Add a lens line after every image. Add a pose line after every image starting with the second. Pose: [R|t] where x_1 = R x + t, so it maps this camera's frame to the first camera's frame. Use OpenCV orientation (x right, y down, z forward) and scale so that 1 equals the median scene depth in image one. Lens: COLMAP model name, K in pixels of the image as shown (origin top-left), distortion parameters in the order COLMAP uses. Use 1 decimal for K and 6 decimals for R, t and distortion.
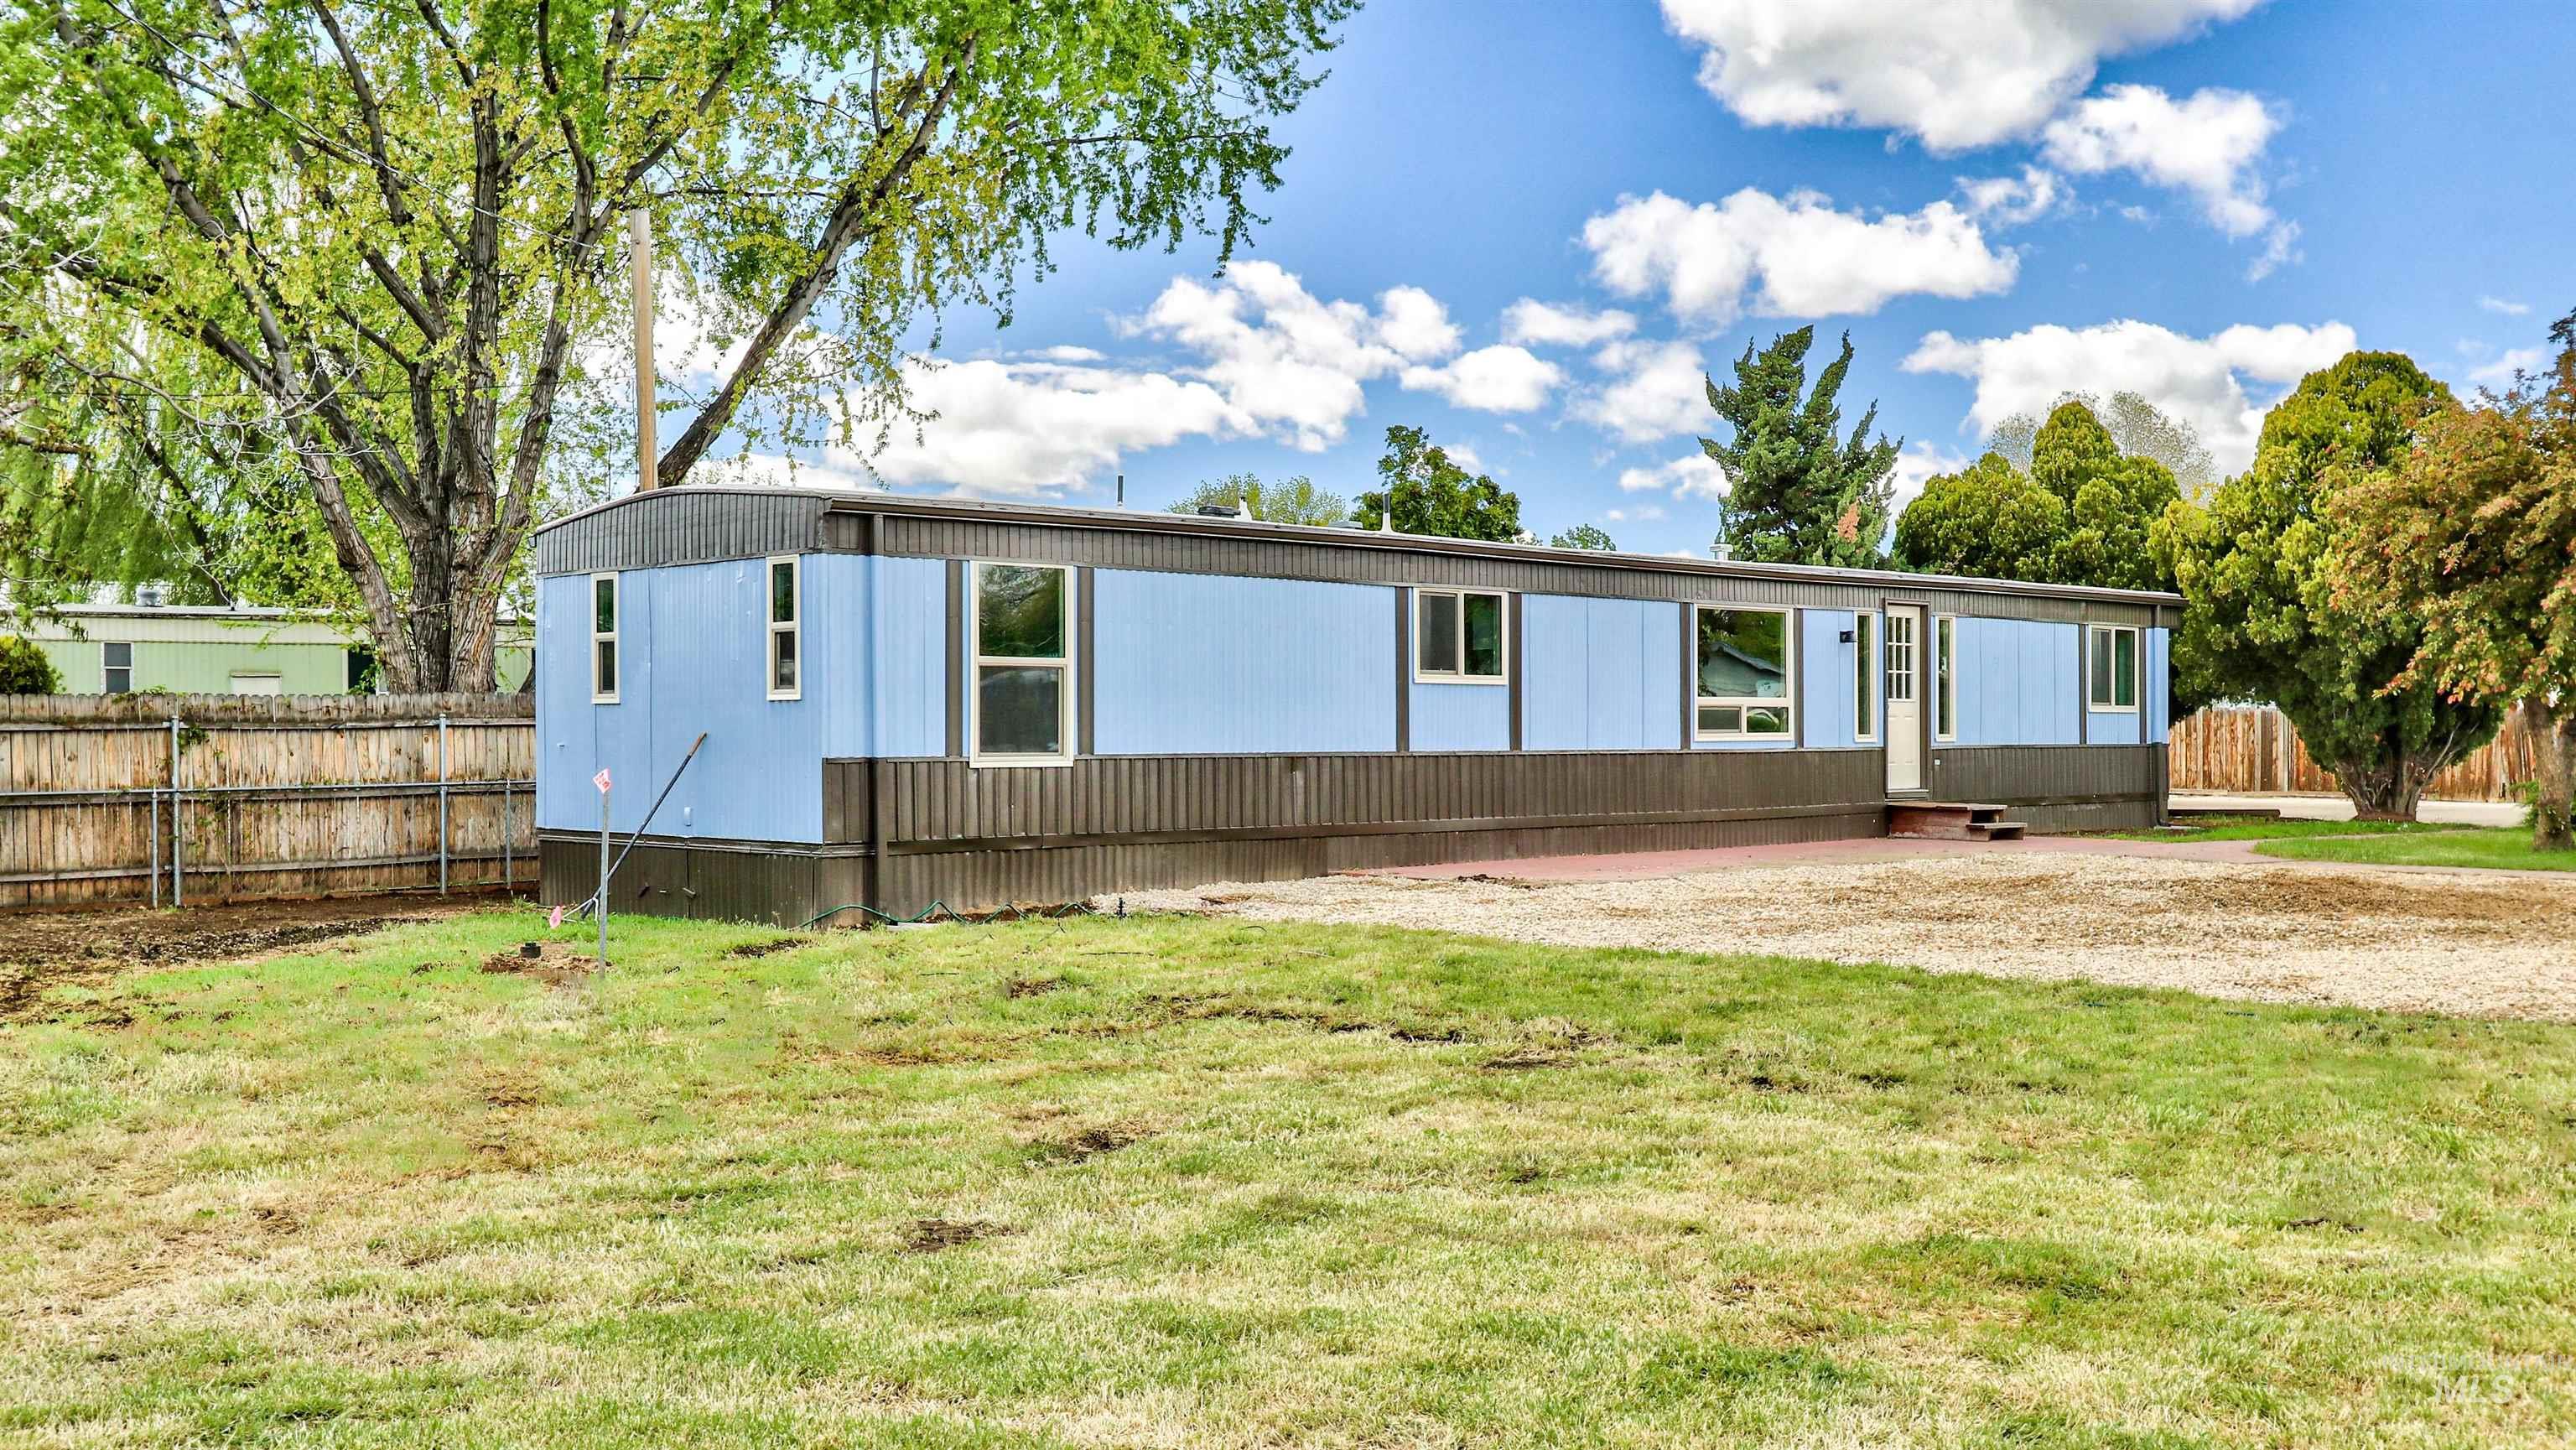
lens RADIAL K [[2552.4, 0, 1361.2], [0, 2552.4, 612.9], [0, 0, 1]] dist [-0.012033, 0.018448]
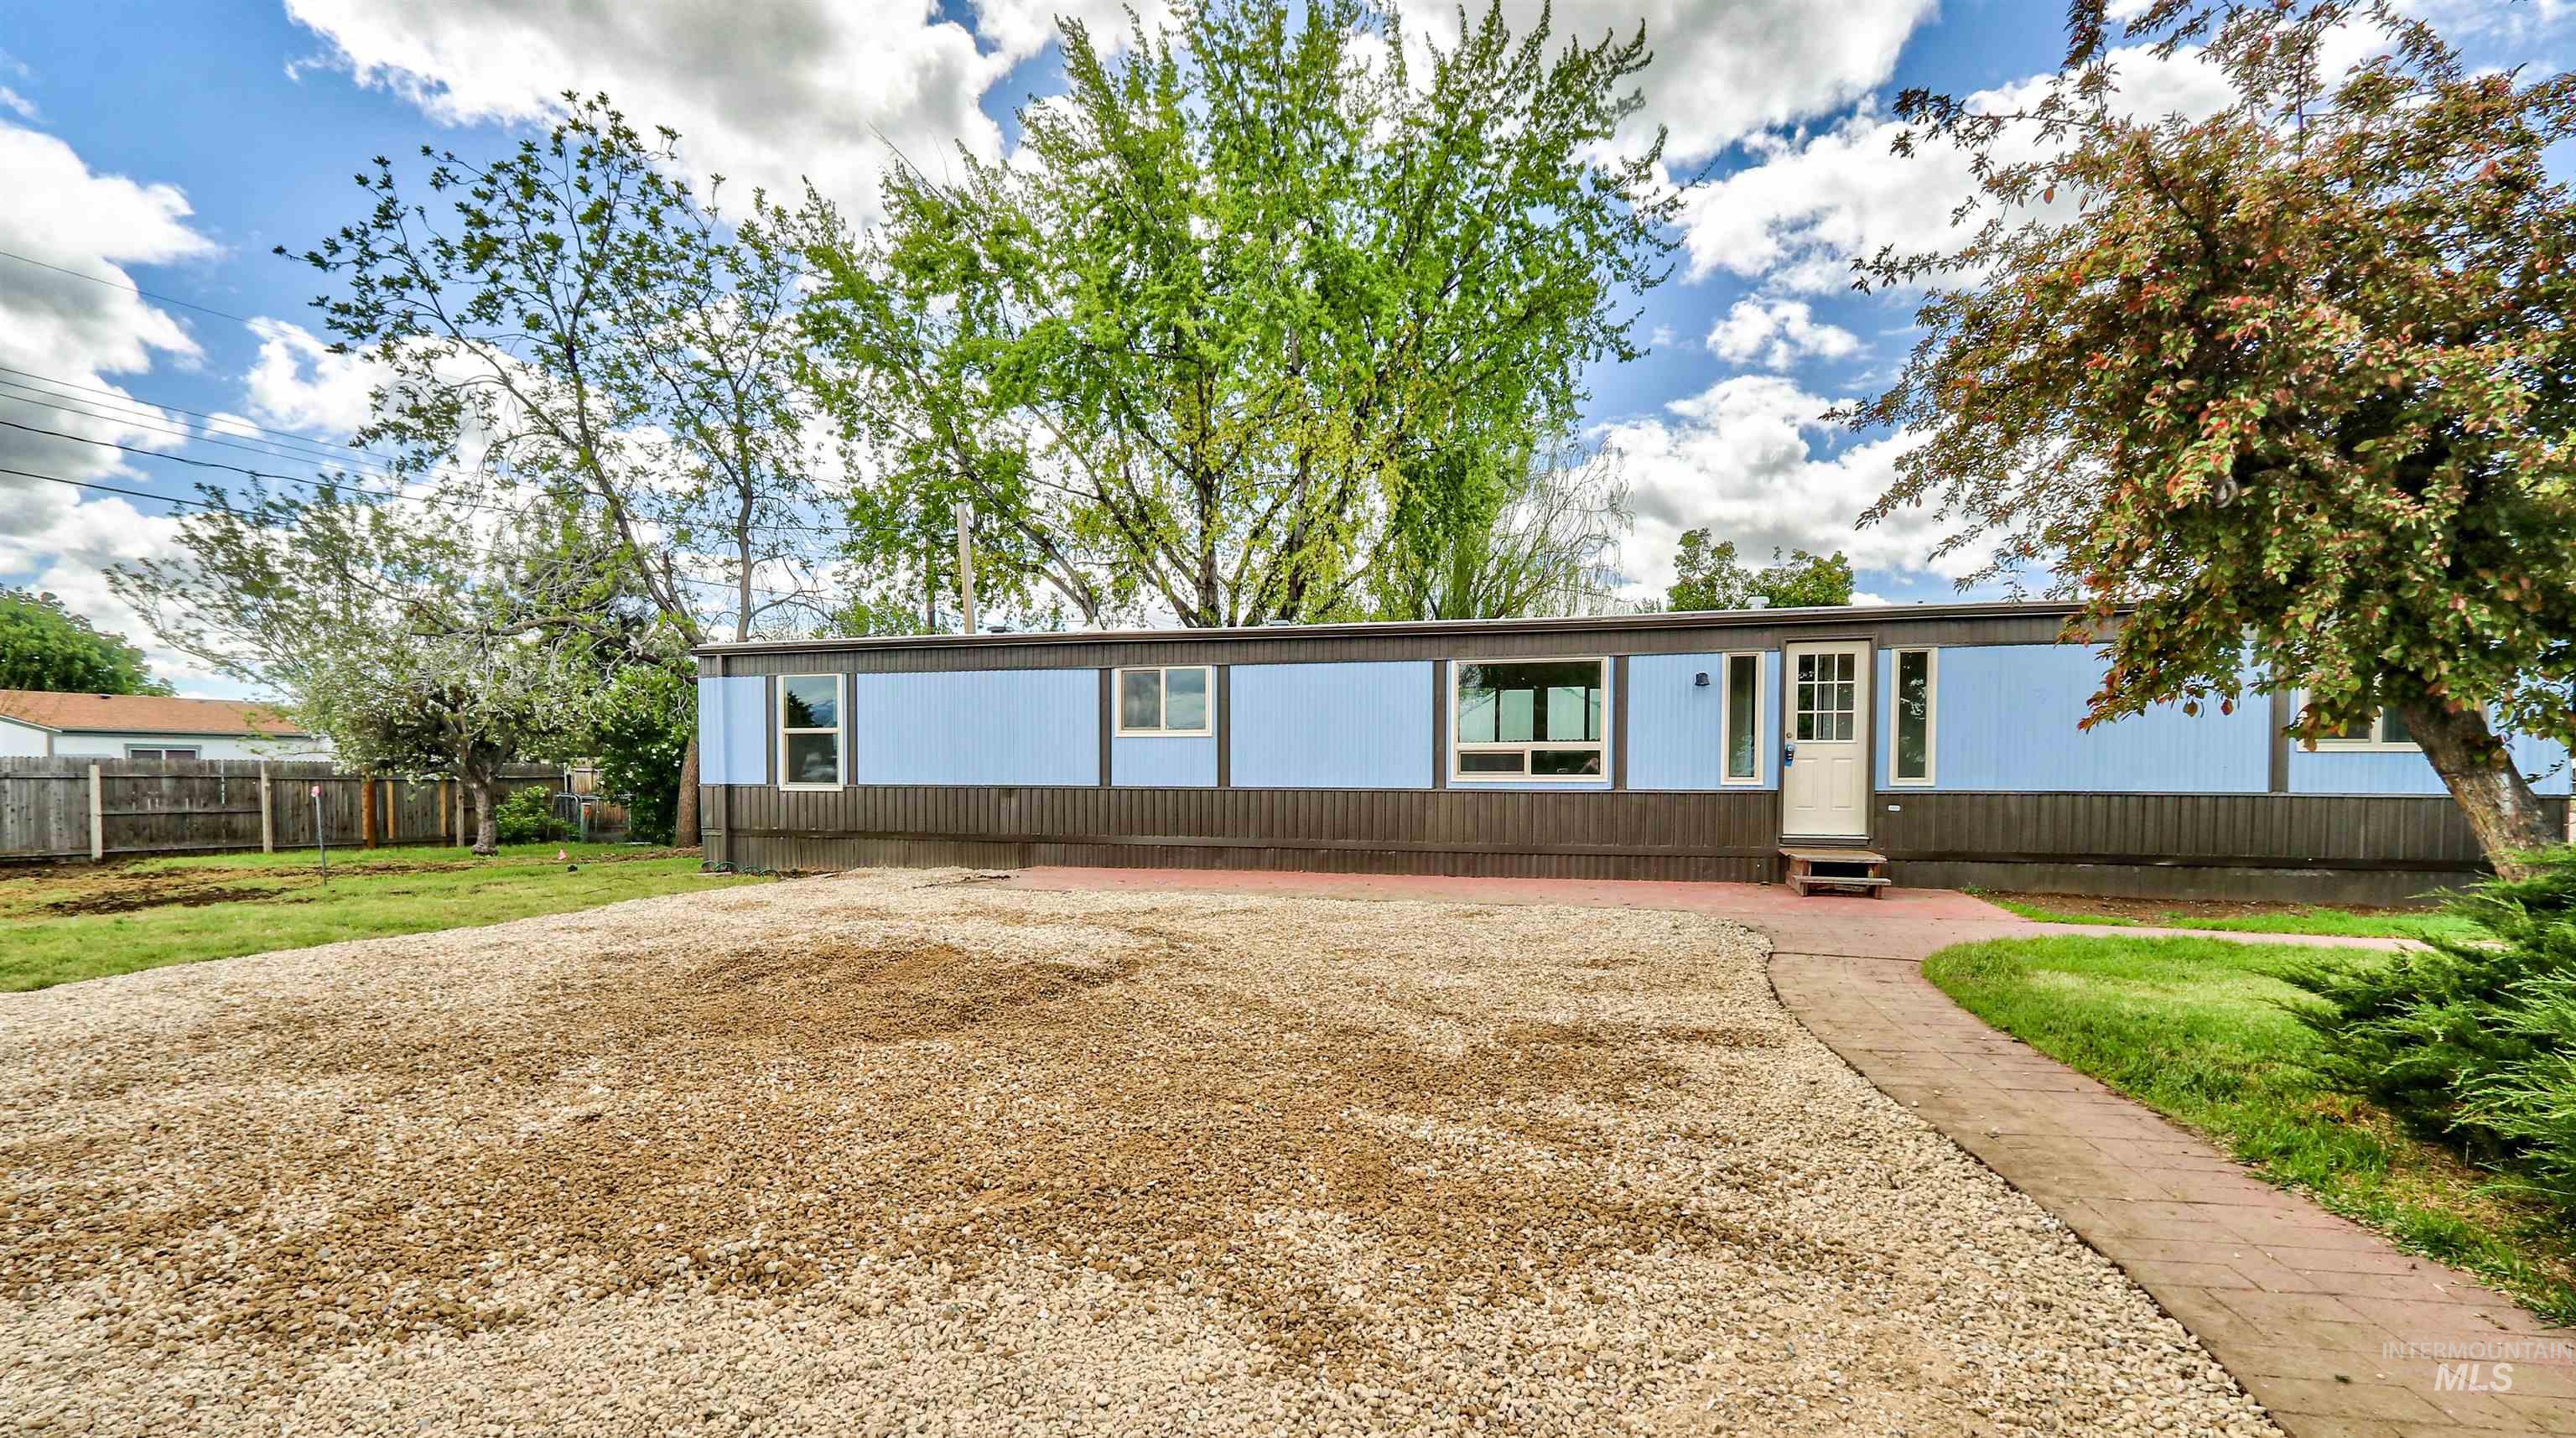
lens RADIAL K [[1185.9, 0, 1256.7], [0, 1185.9, 802.6], [0, 0, 1]] dist [0.005144, -0.000039]
pose [[0.480881, 0.029945, -0.876275, 0.568441], [0.038427, 0.997737, 0.055183, 0.027817], [0.875944, -0.060209, 0.478641, 0.686686]]
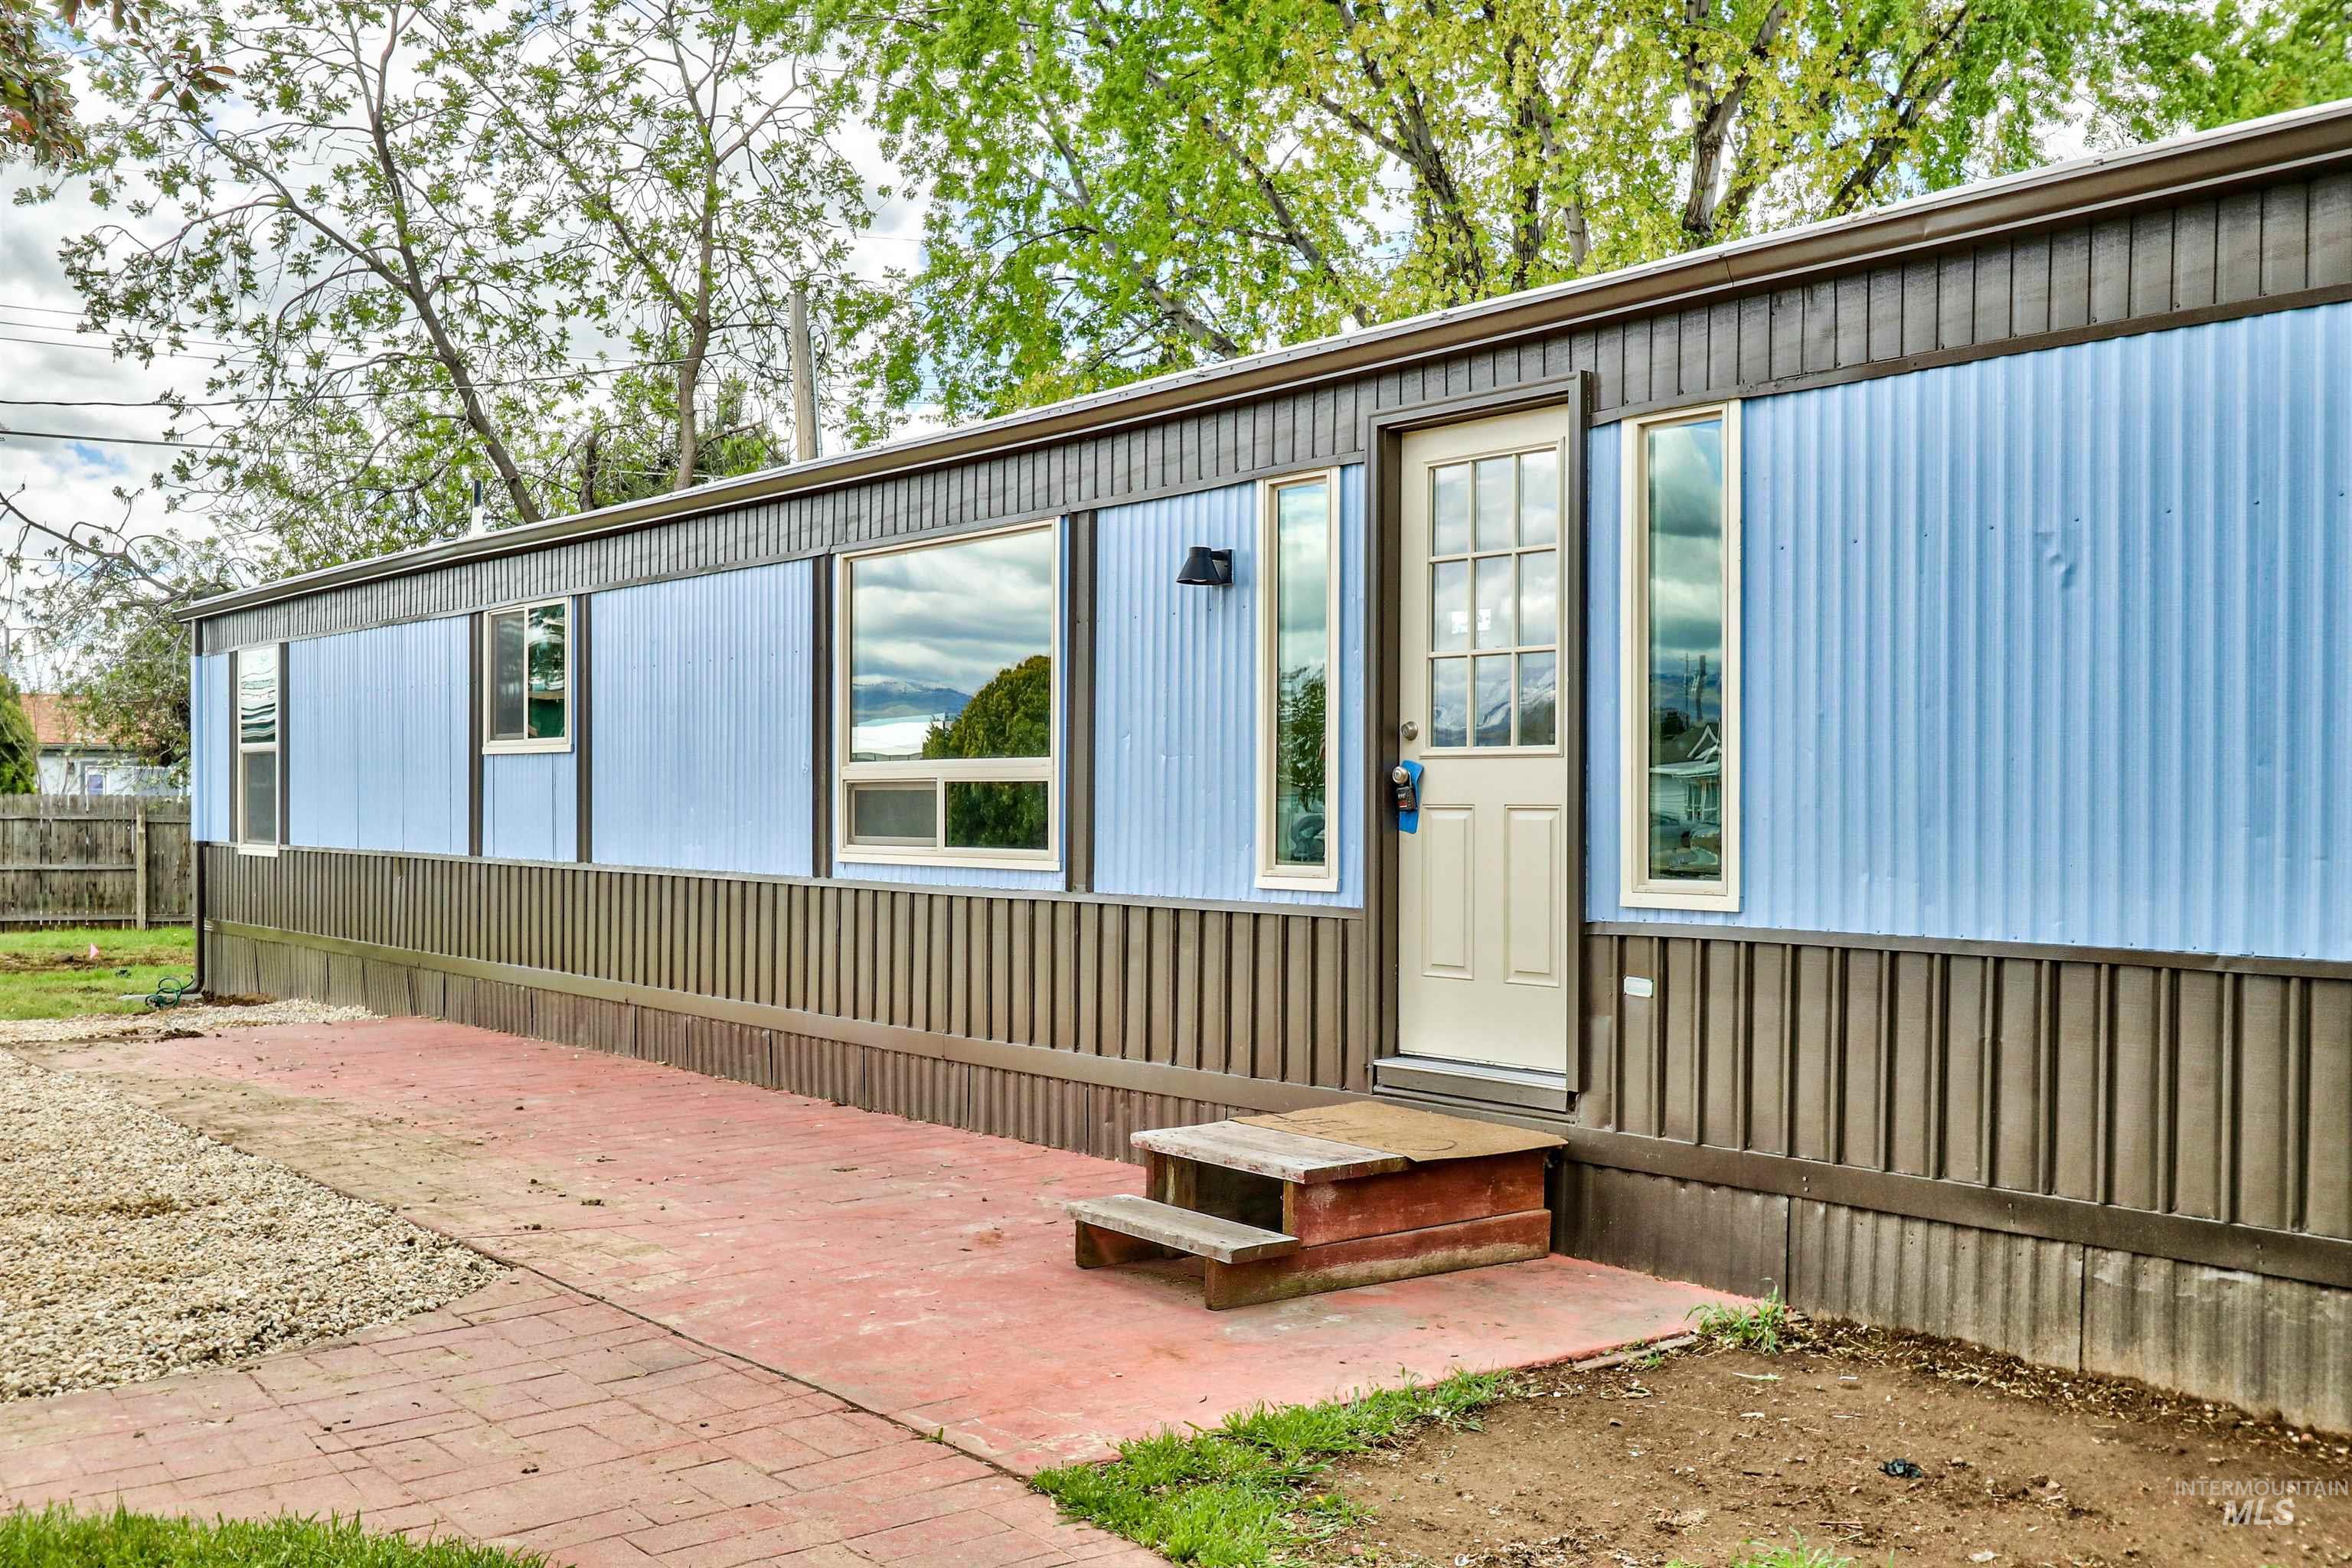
lens RADIAL K [[2271.1, 0, 1176.0], [0, 2271.1, 784.0], [0, 0, 1]] dist [-0.003482, -0.002443]
pose [[-0.124073, -0.000793, -0.992273, 0.531773], [0.046175, 0.998912, -0.006572, 0.043190], [0.991198, -0.046634, -0.123902, 1.138020]]
